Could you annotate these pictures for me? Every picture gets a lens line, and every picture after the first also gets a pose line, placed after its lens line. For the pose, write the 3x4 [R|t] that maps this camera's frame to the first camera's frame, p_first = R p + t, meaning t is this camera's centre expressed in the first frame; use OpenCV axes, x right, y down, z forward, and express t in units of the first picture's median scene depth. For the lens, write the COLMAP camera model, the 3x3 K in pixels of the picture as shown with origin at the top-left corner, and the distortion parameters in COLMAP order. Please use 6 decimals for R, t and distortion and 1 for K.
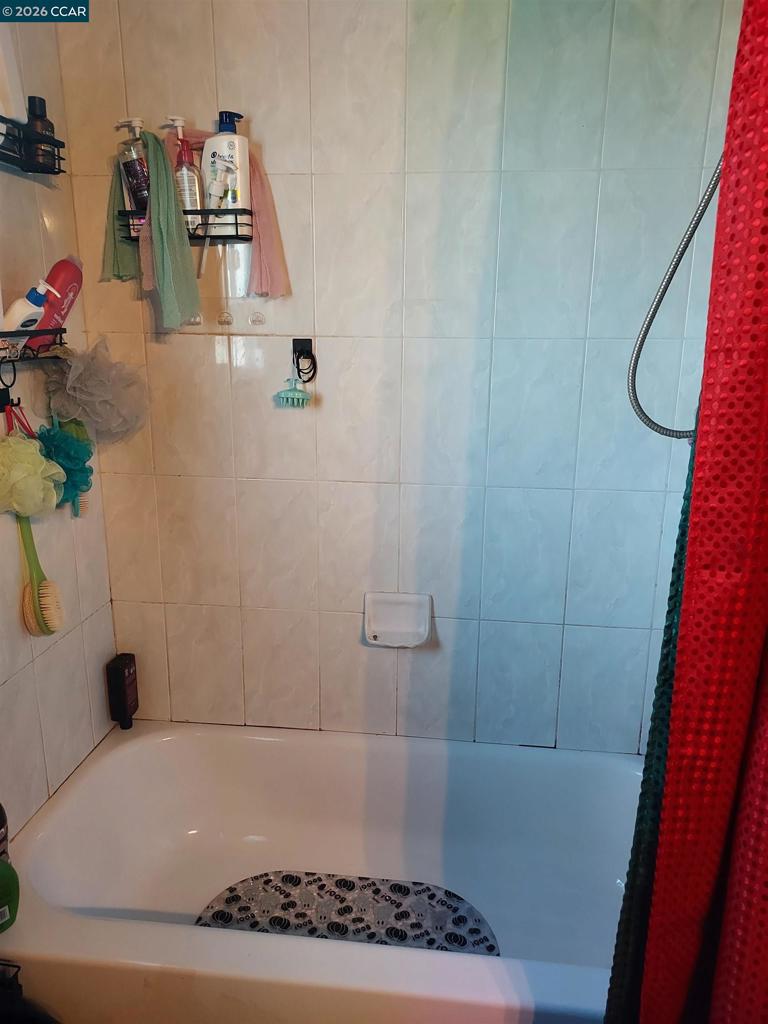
lens RADIAL K [[749.3, 0, 381.9], [0, 749.3, 516.6], [0, 0, 1]] dist [0.056914, -0.059605]
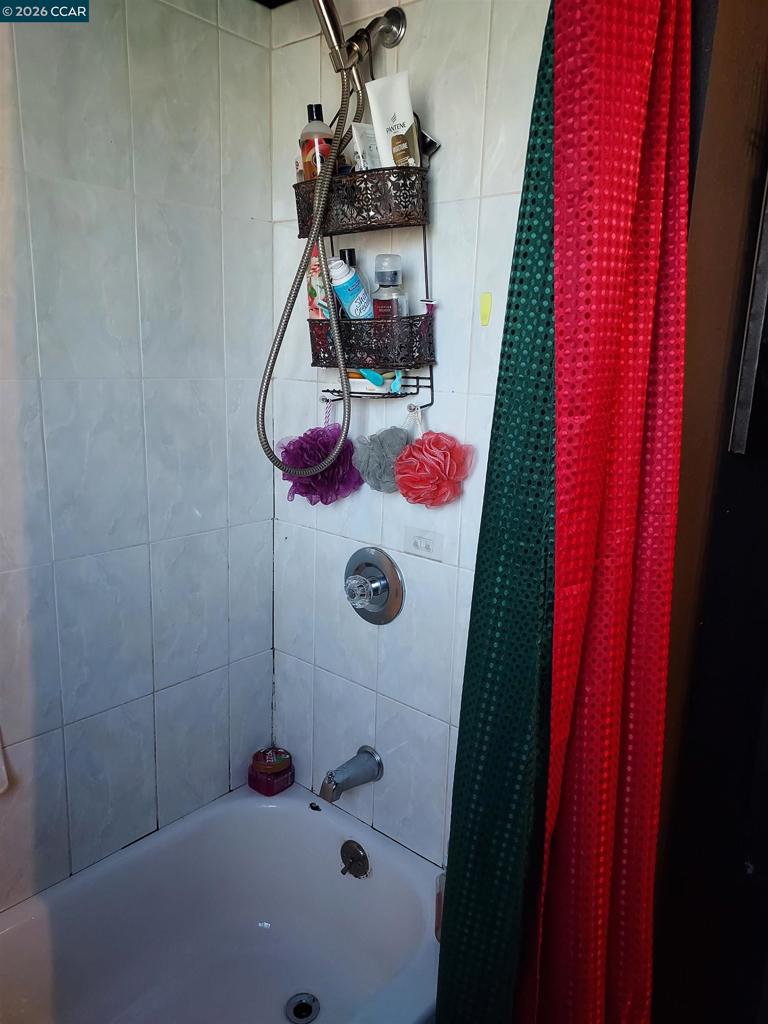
lens RADIAL K [[749.3, 0, 381.9], [0, 749.3, 516.6], [0, 0, 1]] dist [0.056914, -0.059605]
pose [[0.568160, -0.175212, 0.804049, -0.310135], [0.211100, 0.975407, 0.063385, -0.064578], [-0.795381, 0.133722, 0.591174, 0.239159]]
